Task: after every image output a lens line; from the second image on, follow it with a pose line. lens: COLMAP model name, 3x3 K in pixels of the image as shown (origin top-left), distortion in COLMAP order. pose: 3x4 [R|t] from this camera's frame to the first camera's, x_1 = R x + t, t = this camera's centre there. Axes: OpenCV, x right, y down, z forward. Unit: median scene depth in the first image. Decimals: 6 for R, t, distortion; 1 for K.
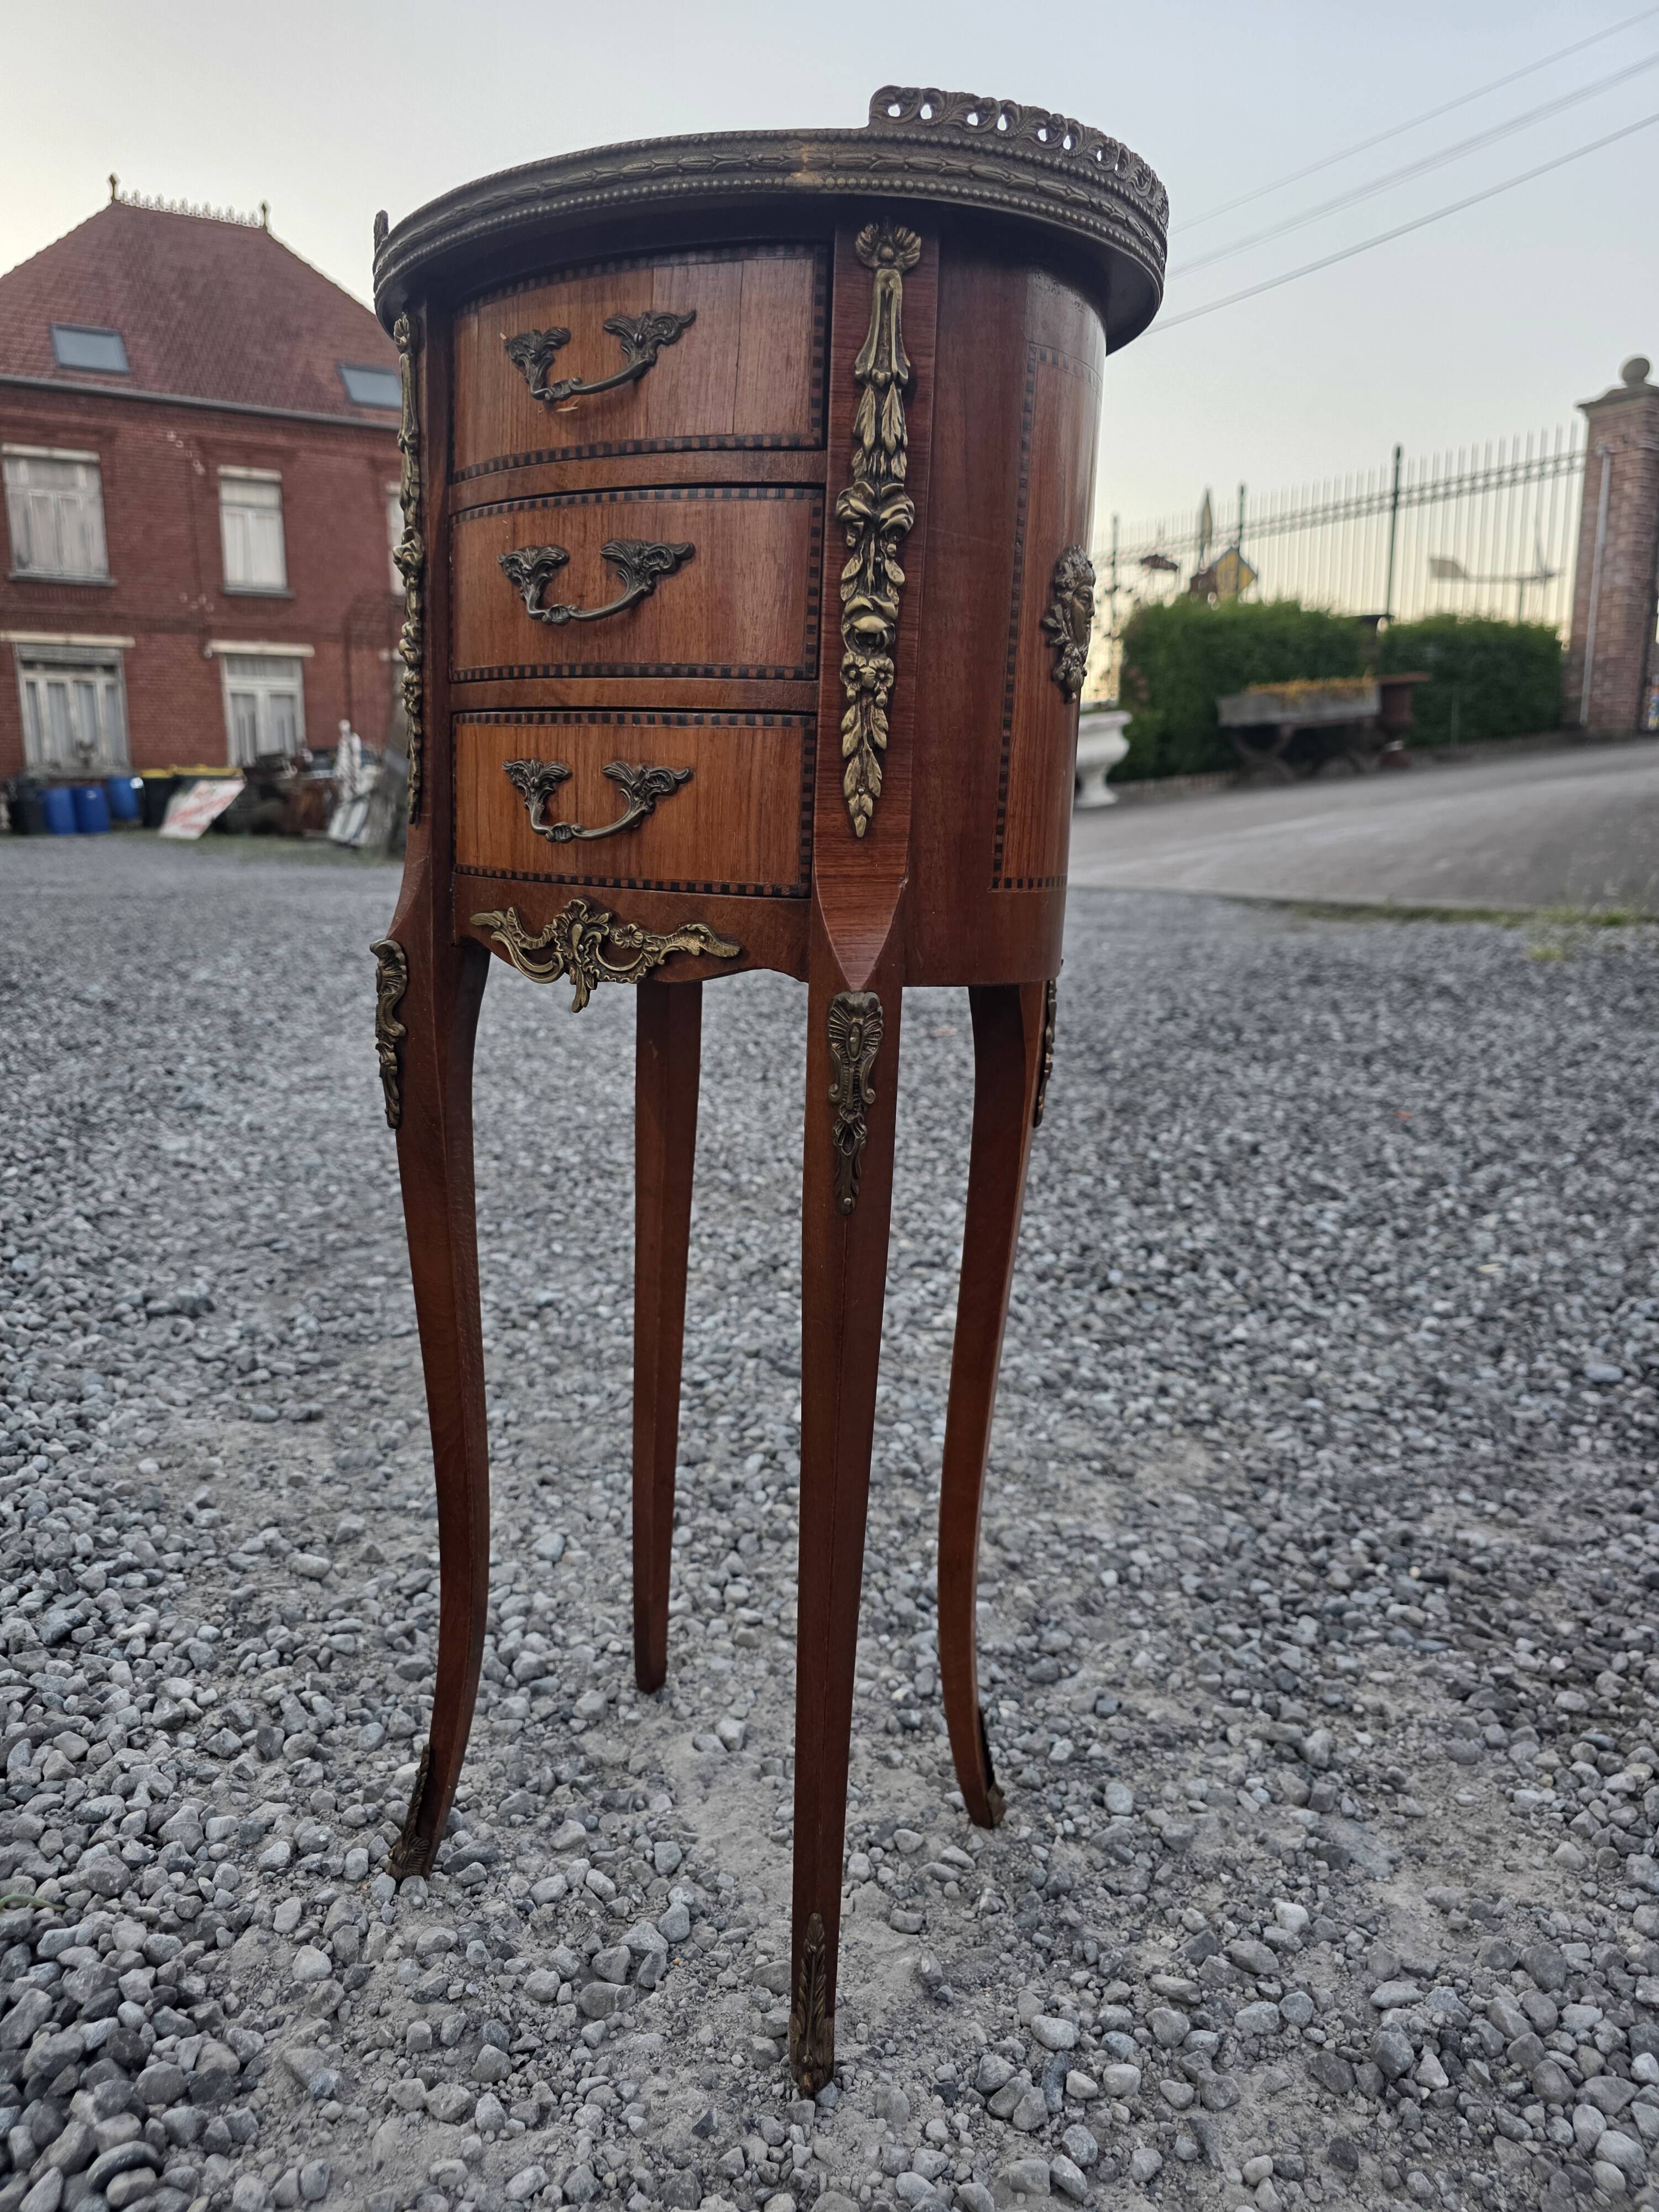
lens RADIAL K [[1562.8, 0, 810.6], [0, 1562.8, 1101.5], [0, 0, 1]] dist [0.015634, -0.007956]
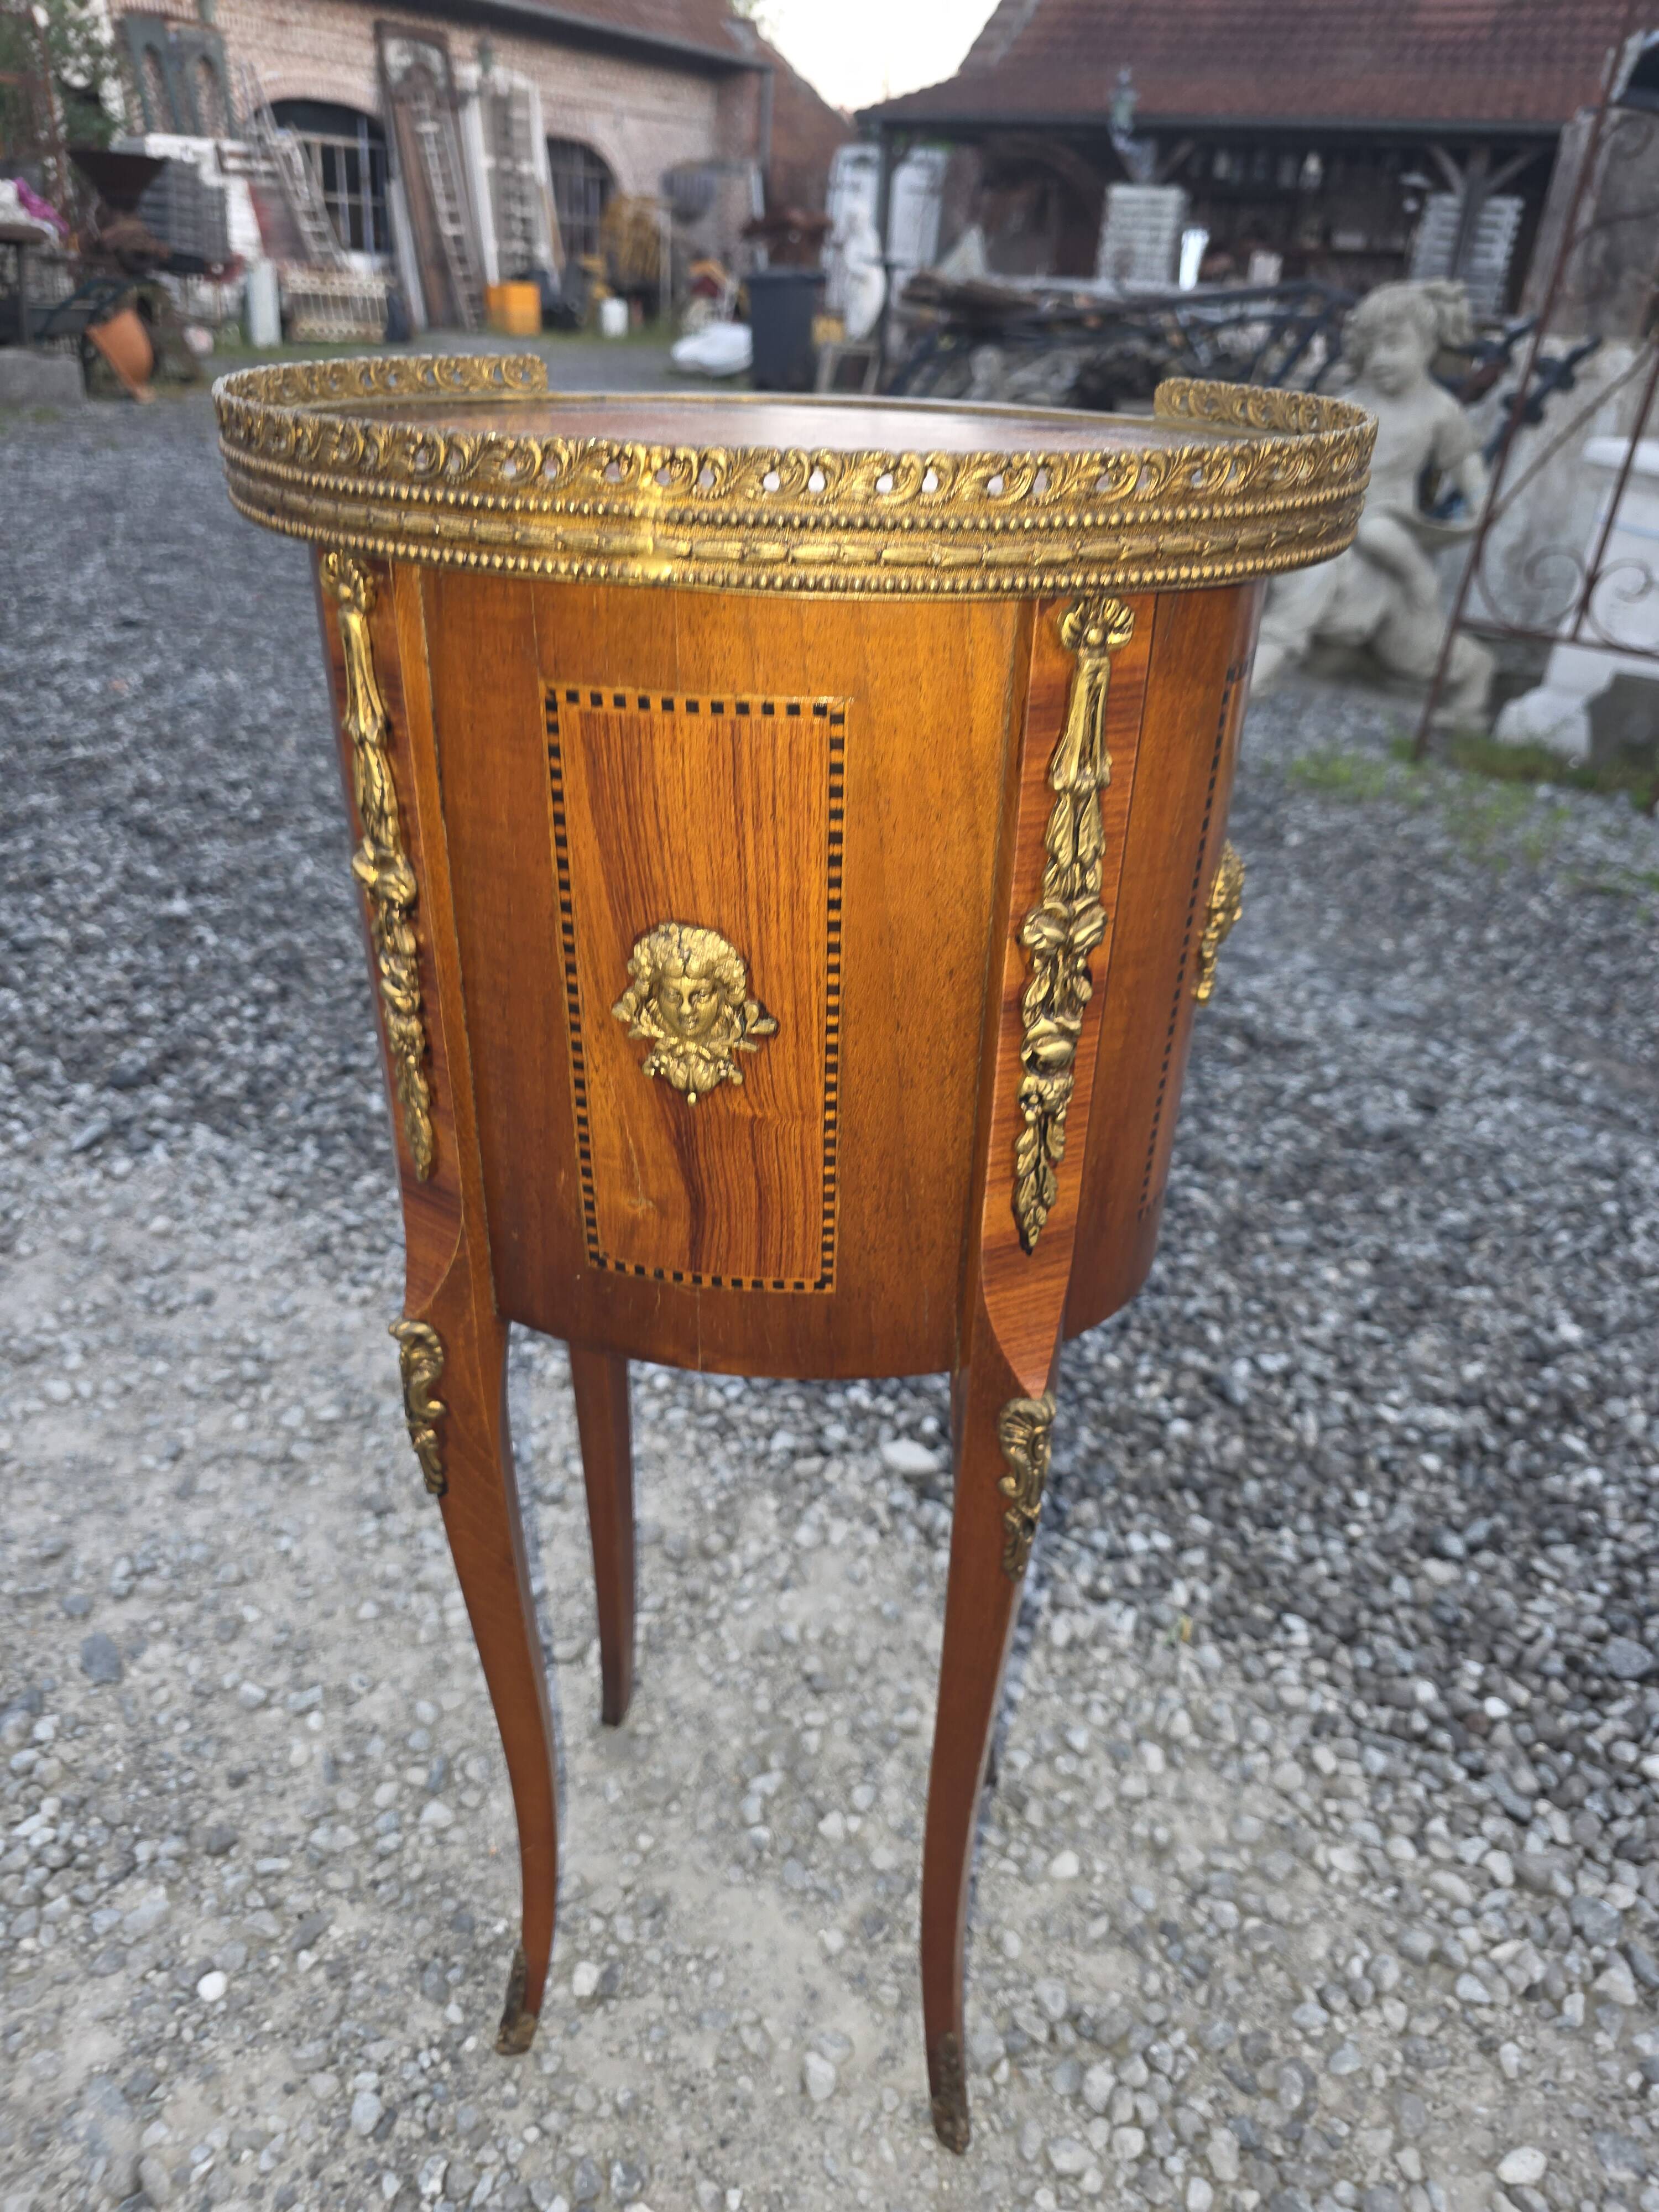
lens RADIAL K [[1468.1, 0, 804.4], [0, 1468.1, 1106.6], [0, 0, 1]] dist [0.011274, -0.009276]
pose [[-0.927571, 0.136826, -0.347693, 0.177993], [-0.119816, 0.772480, 0.623634, -0.552184], [0.353915, 0.620124, -0.700136, 1.315154]]
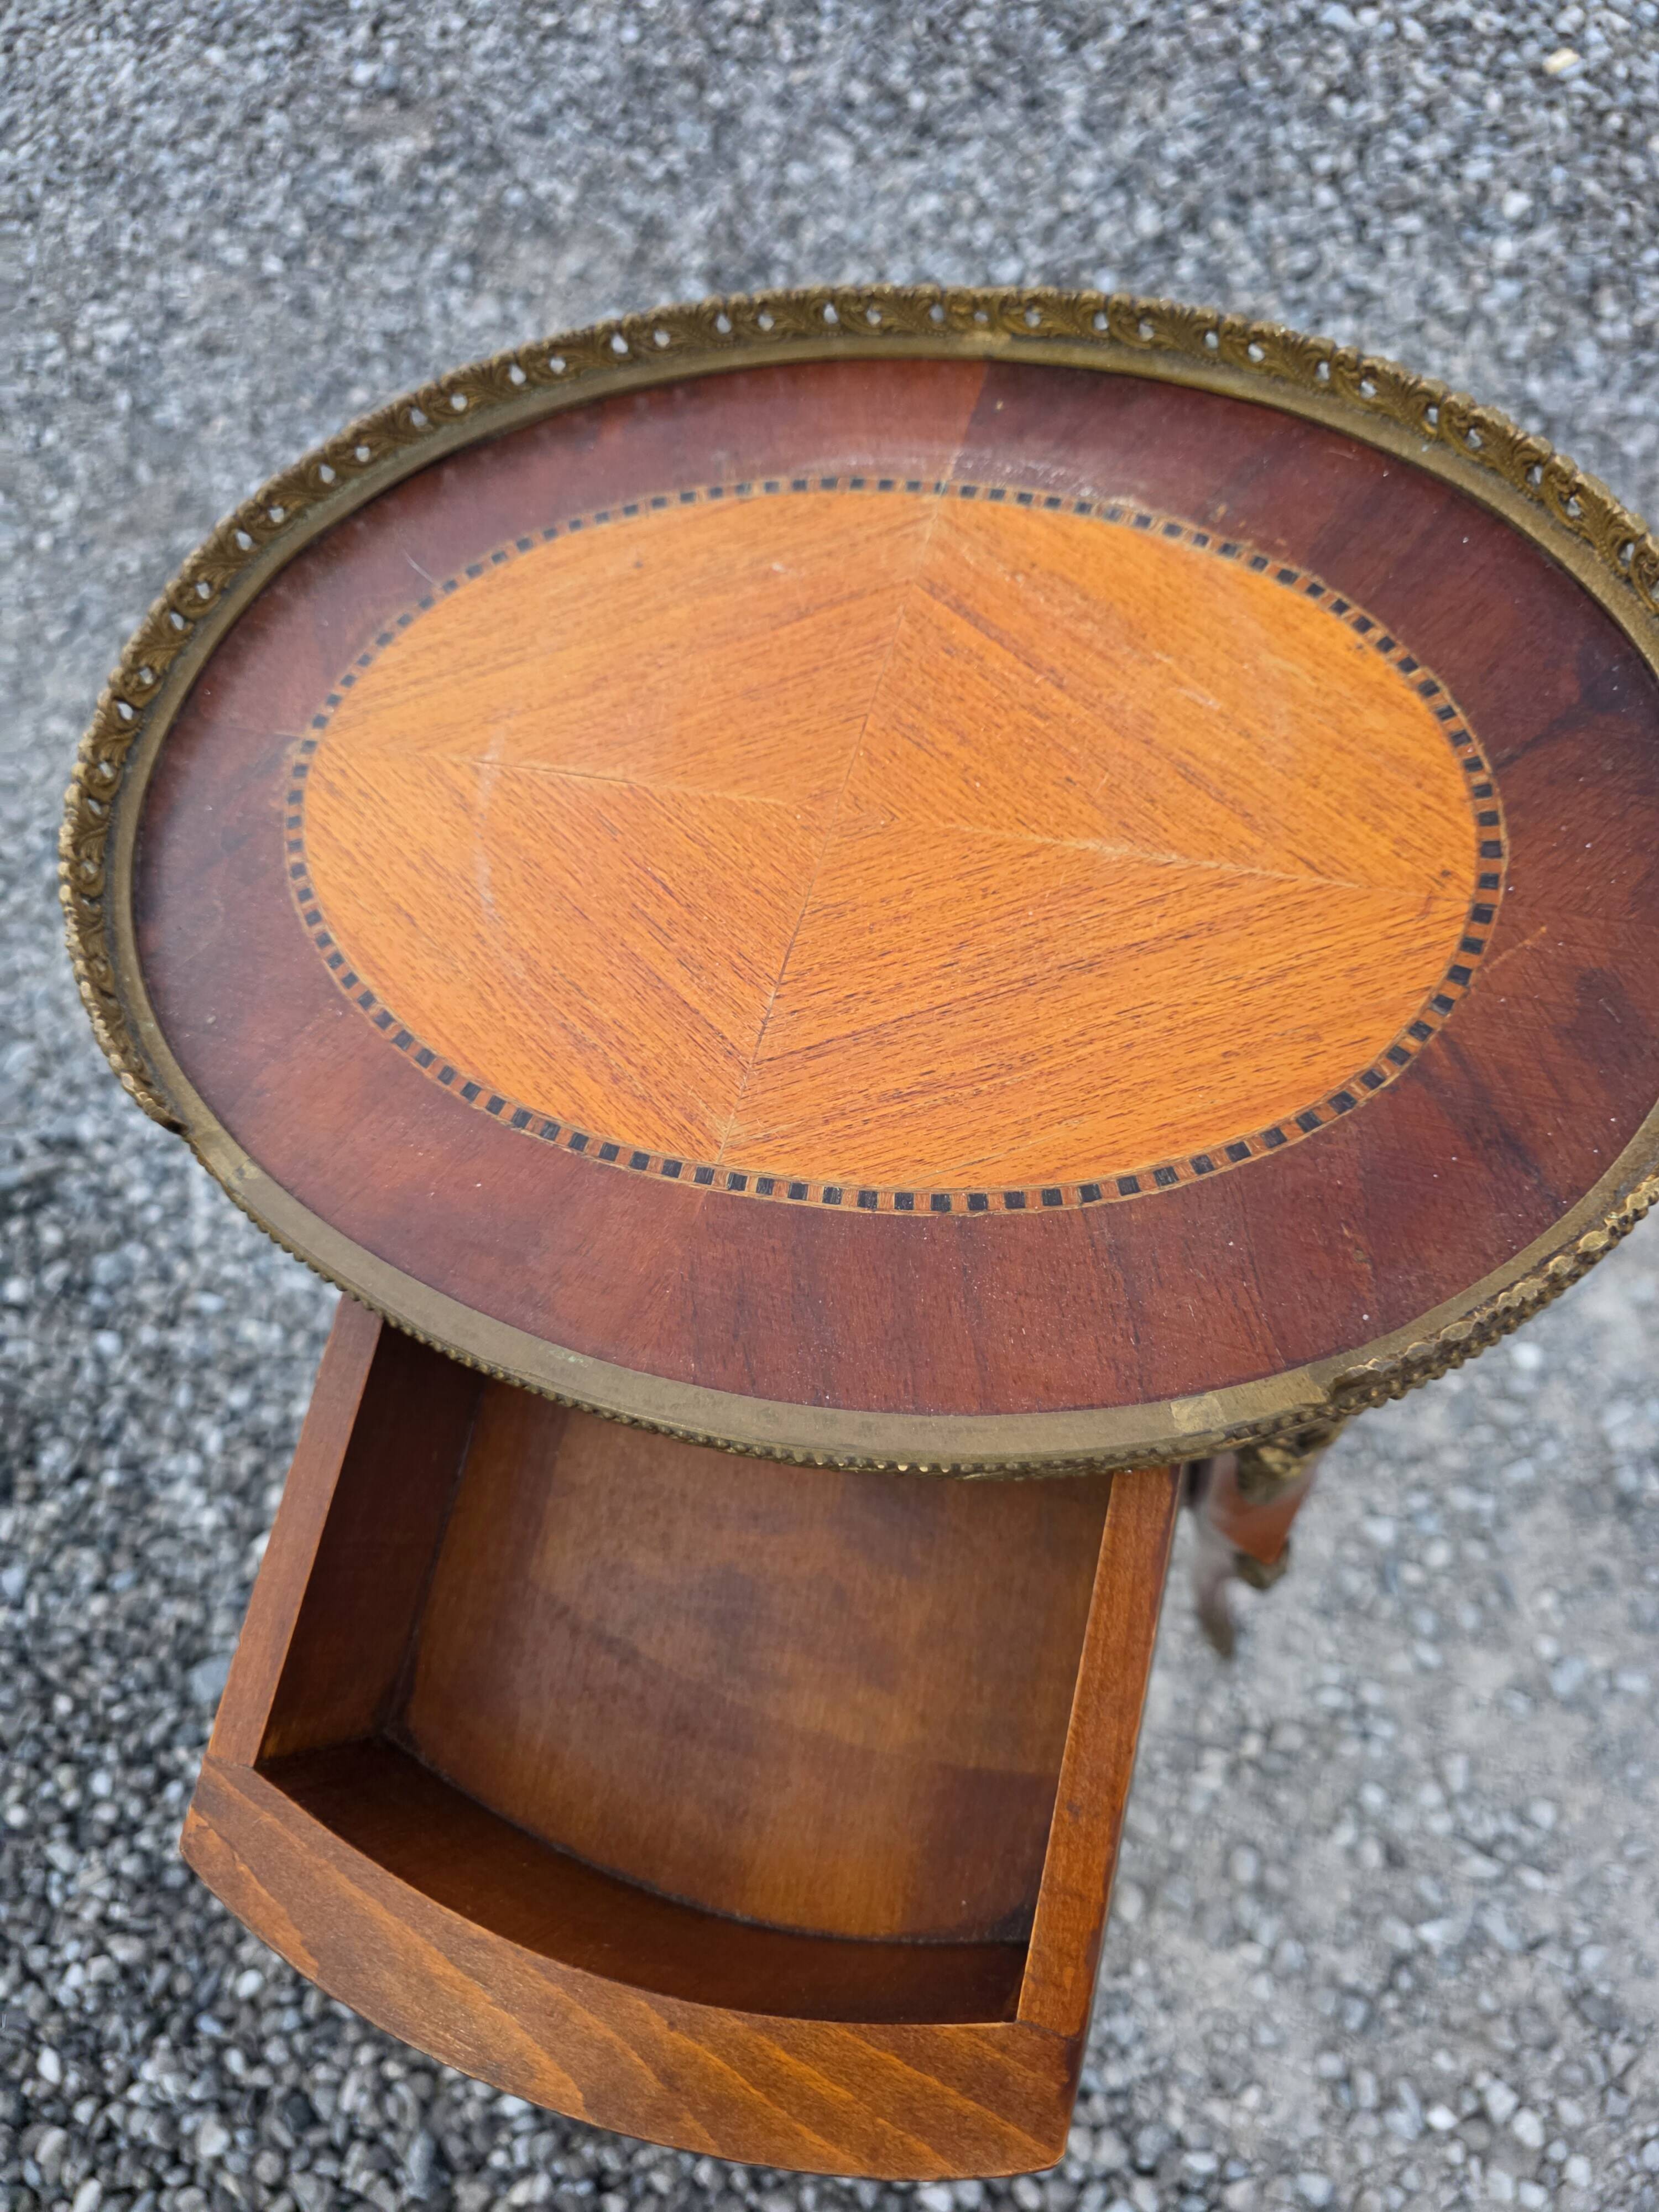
lens RADIAL K [[1598.8, 0, 847.9], [0, 1598.8, 1120.1], [0, 0, 1]] dist [-0.000575, -0.007570]
pose [[0.925076, -0.370281, -0.084415, -0.019454], [0.277156, 0.506249, 0.816637, -0.704495], [-0.259650, -0.778848, 0.570944, 0.494623]]
